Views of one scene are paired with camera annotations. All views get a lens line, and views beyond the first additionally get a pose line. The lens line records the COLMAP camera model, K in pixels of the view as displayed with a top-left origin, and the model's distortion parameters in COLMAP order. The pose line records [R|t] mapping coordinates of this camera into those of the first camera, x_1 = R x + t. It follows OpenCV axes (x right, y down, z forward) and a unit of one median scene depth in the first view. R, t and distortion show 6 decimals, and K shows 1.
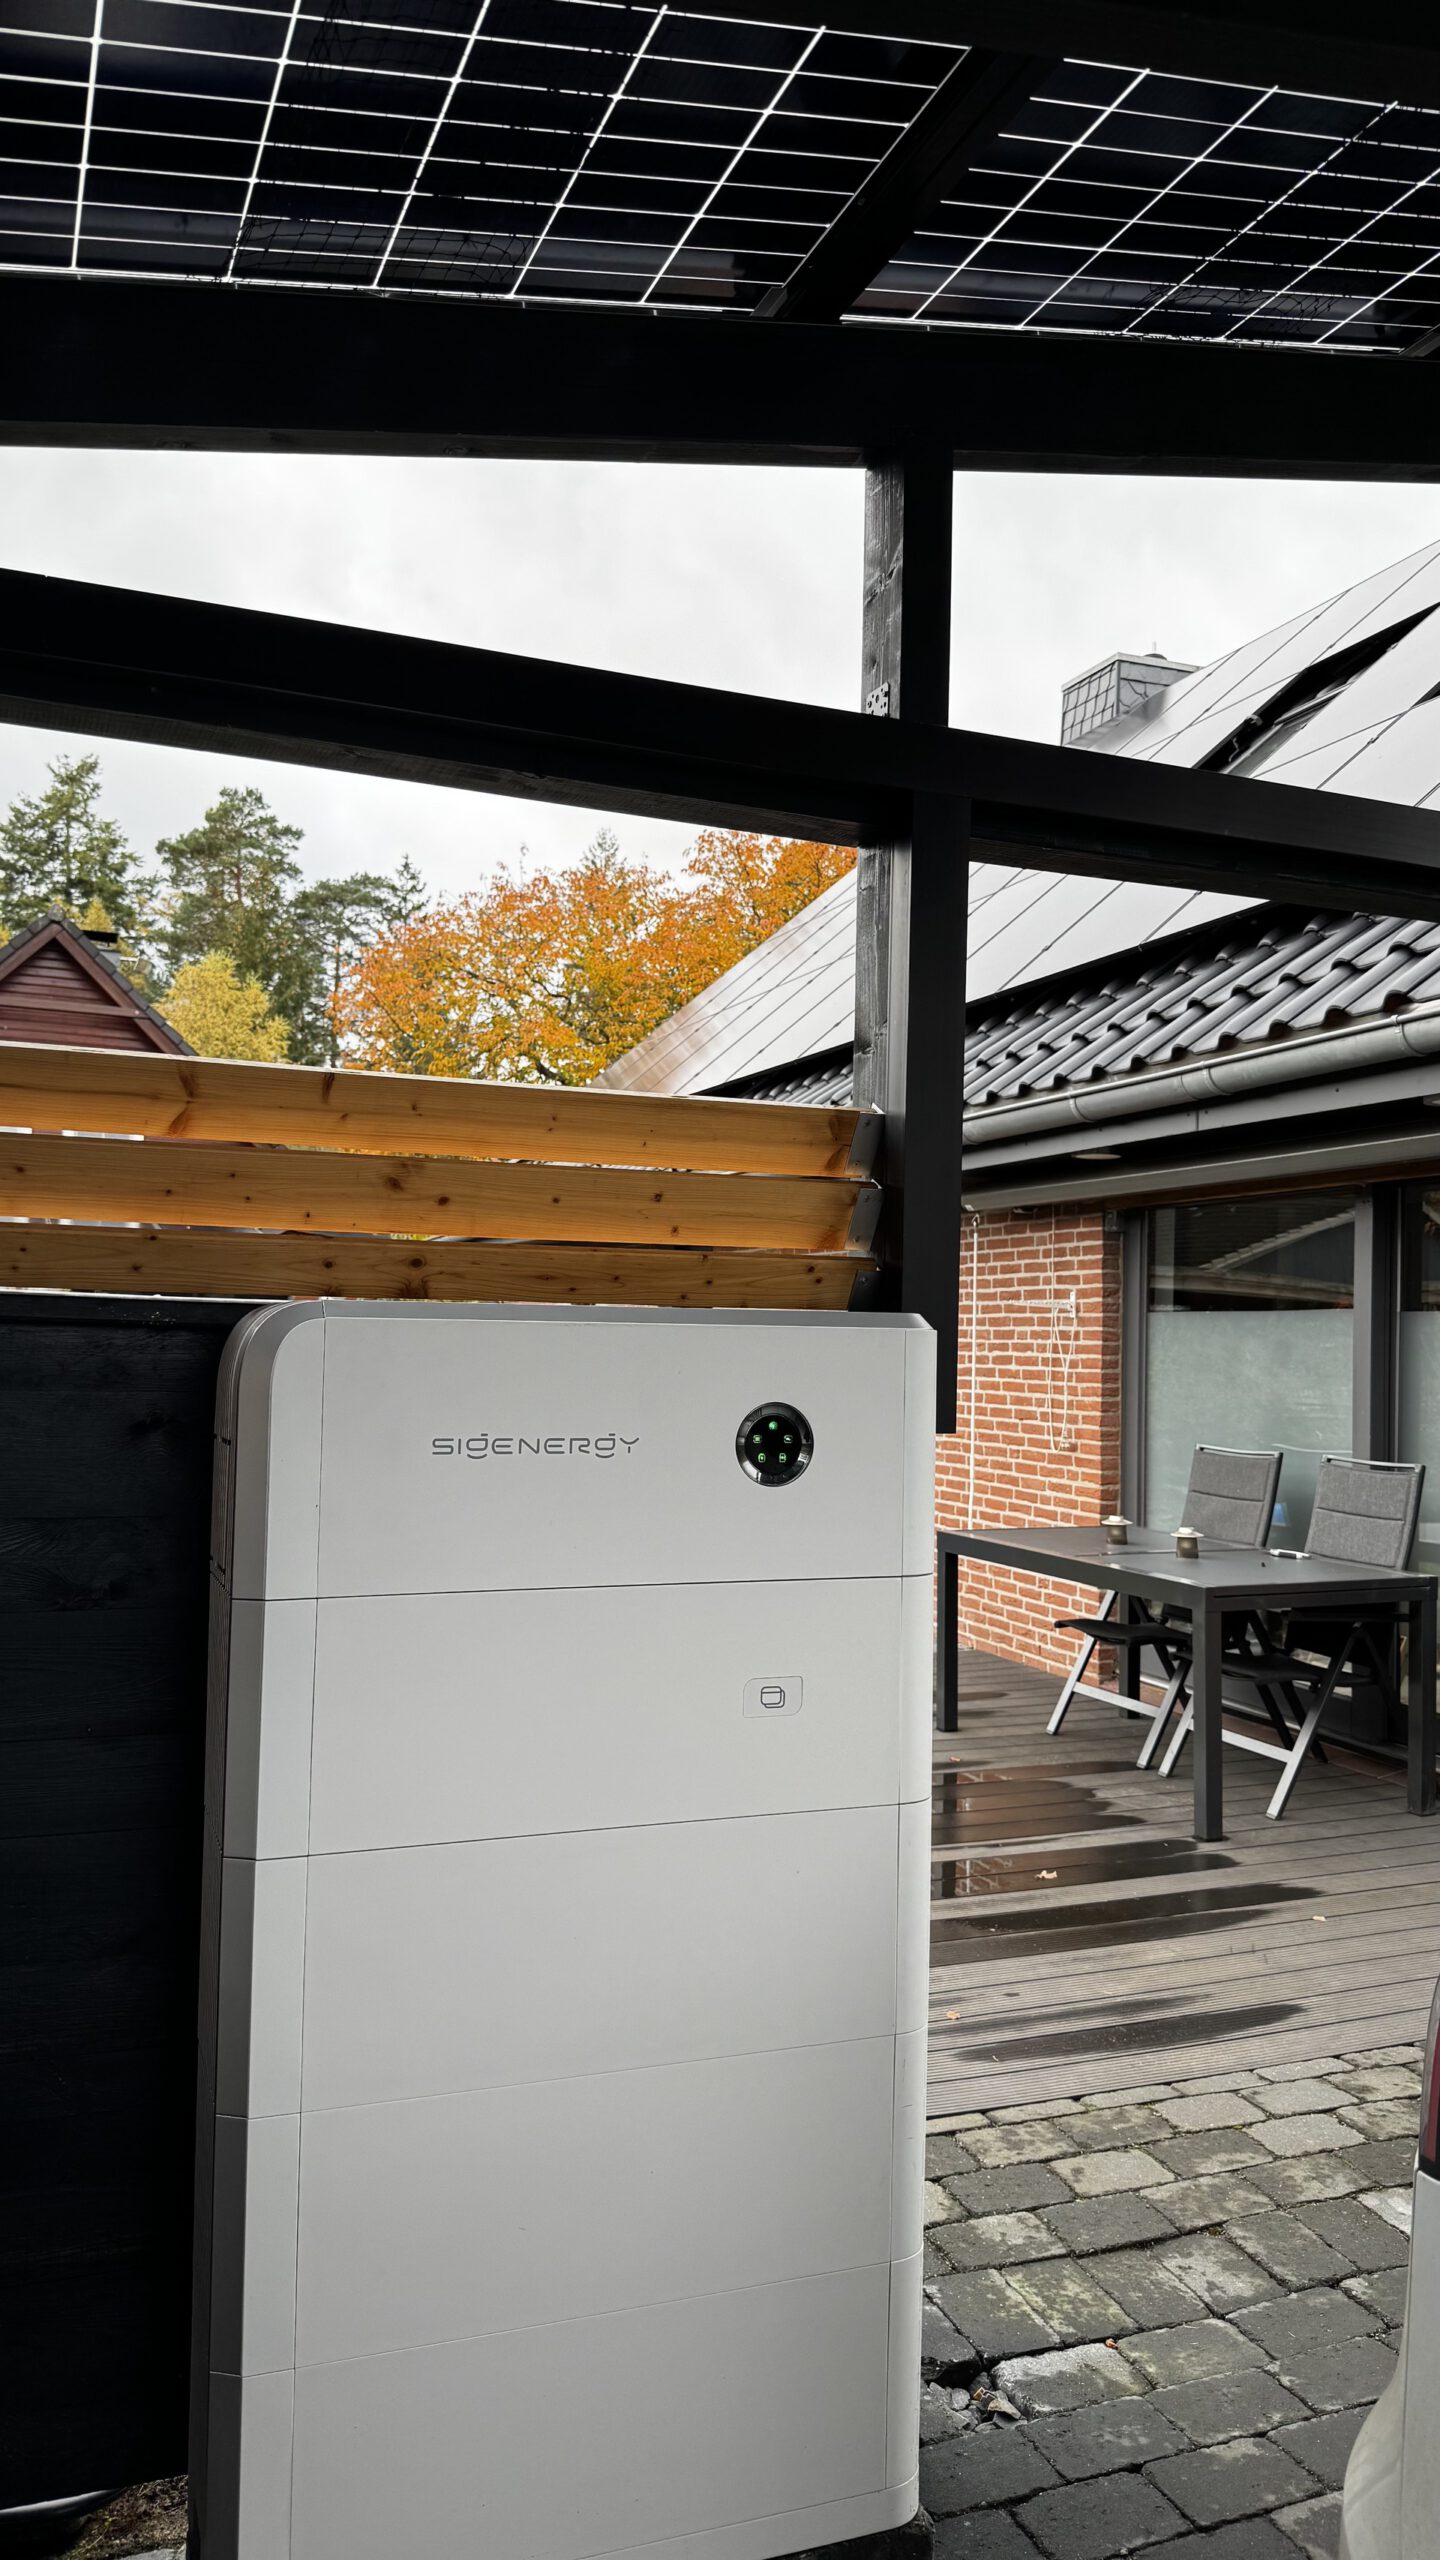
lens RADIAL K [[1767.2, 0, 720.0], [0, 1767.2, 1280.0], [0, 0, 1]] dist [0.089600, -0.126365]
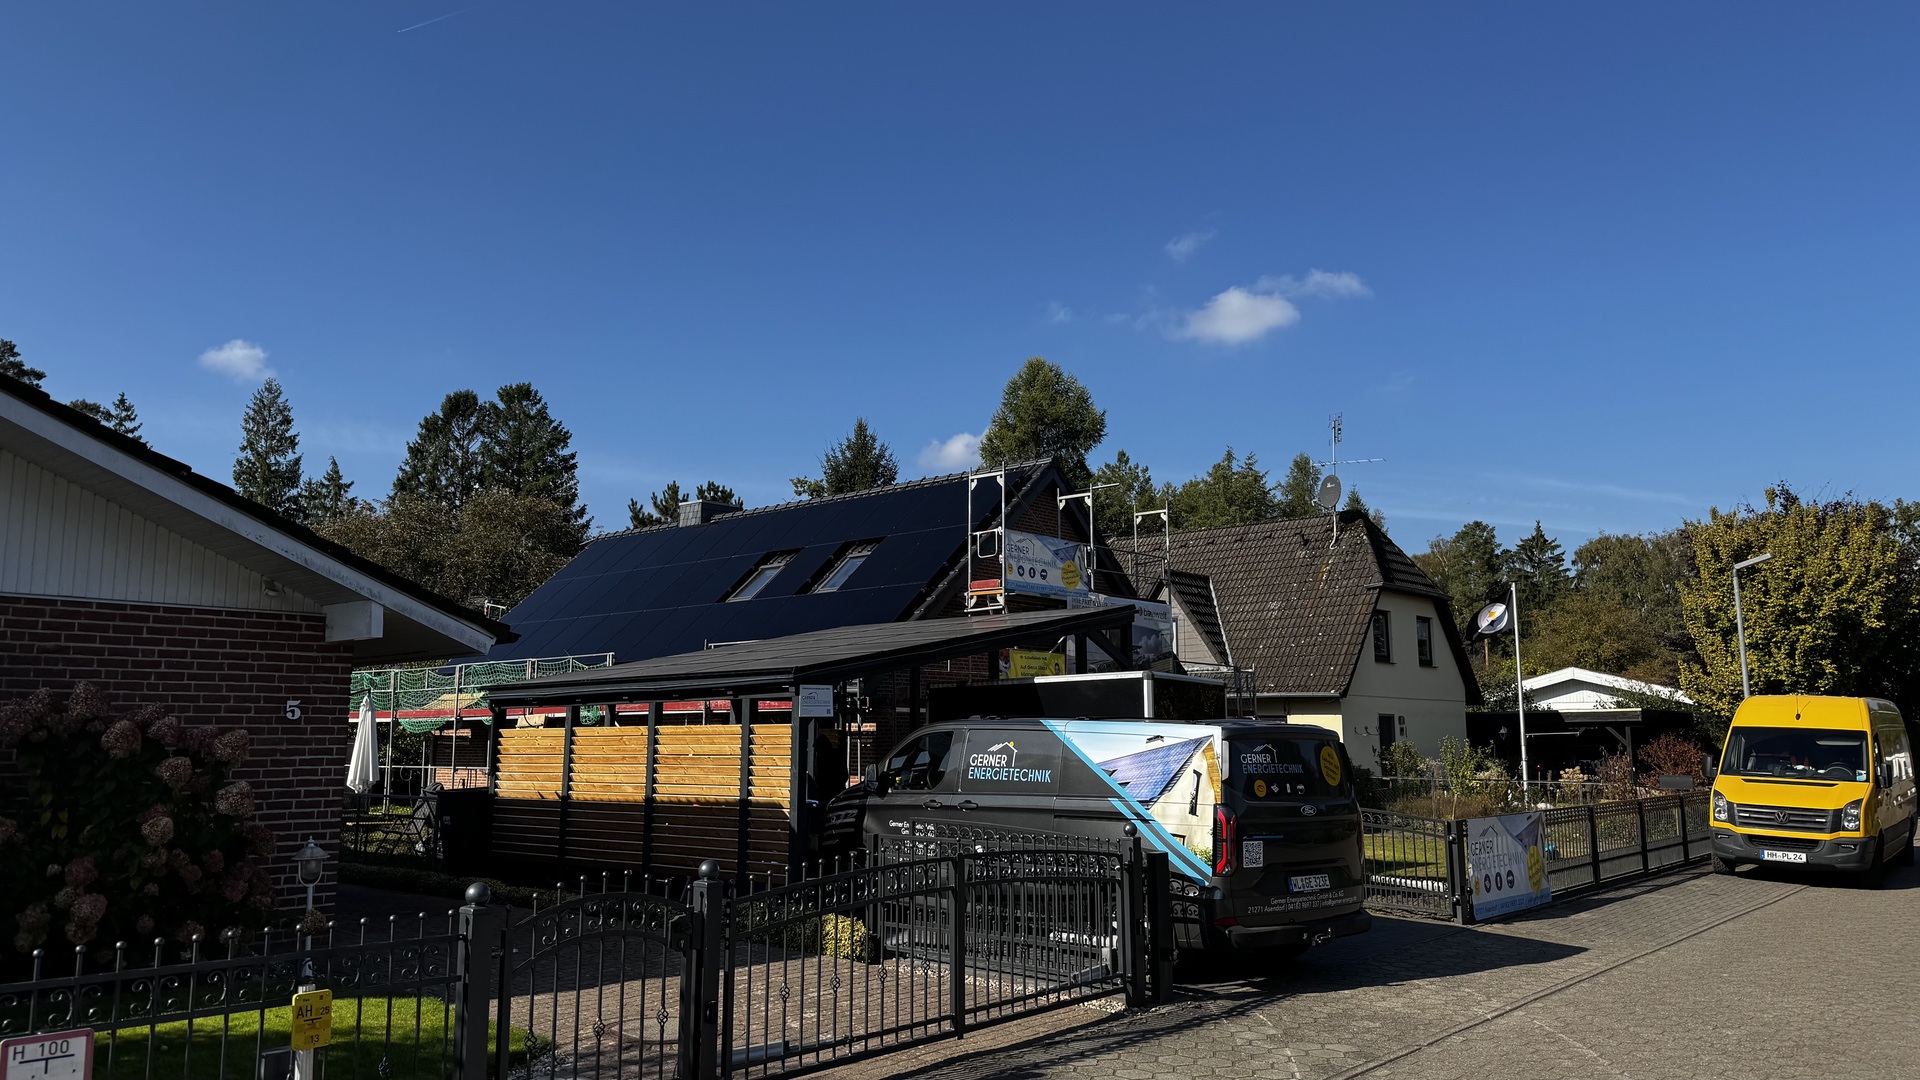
lens RADIAL K [[1325.4, 0, 956.6], [0, 1325.4, 546.8], [0, 0, 1]] dist [0.089600, -0.126365]
pose [[0.892054, 0.041510, 0.450018, -1.867715], [0.009022, 0.993939, -0.109565, -0.141379], [-0.451838, 0.101798, 0.886273, -5.071154]]
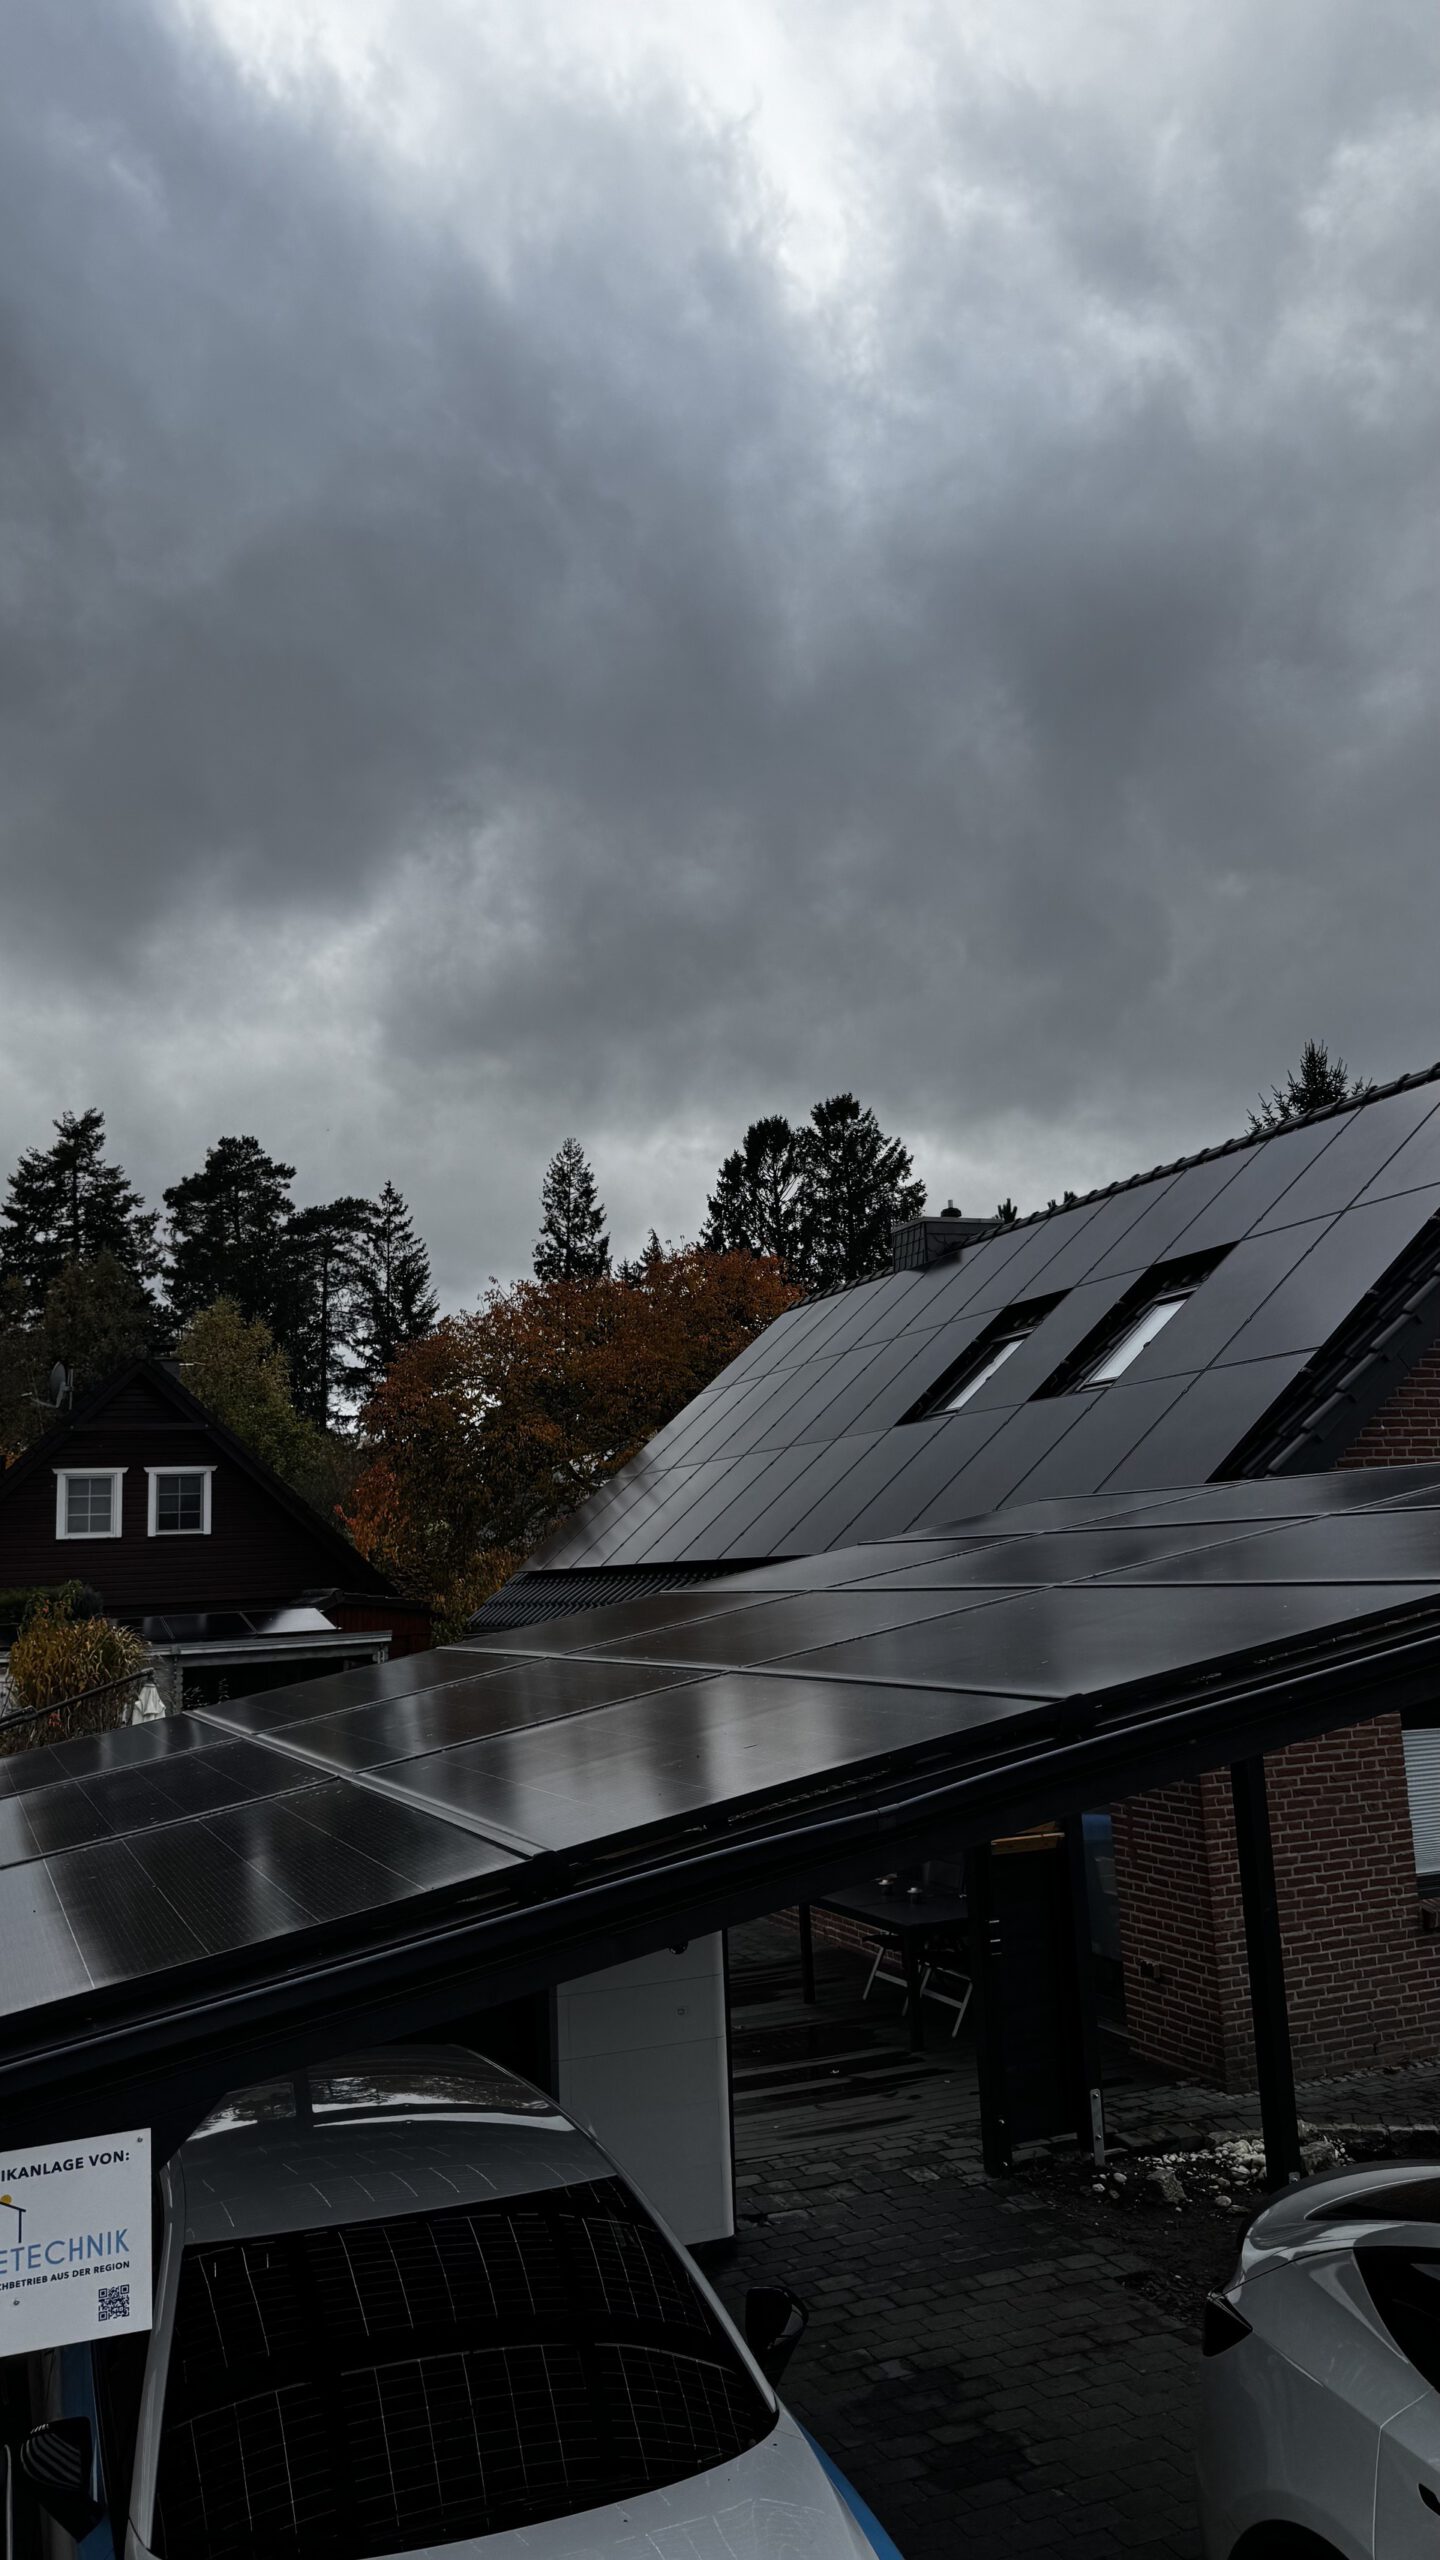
lens RADIAL K [[1746.7, 0, 720.0], [0, 1746.7, 1280.0], [0, 0, 1]] dist [0.145630, -0.118900]
pose [[0.998062, -0.058932, 0.019986, 0.078987], [0.061129, 0.988591, -0.137665, -0.482049], [-0.011645, 0.138619, 0.990277, -1.886816]]
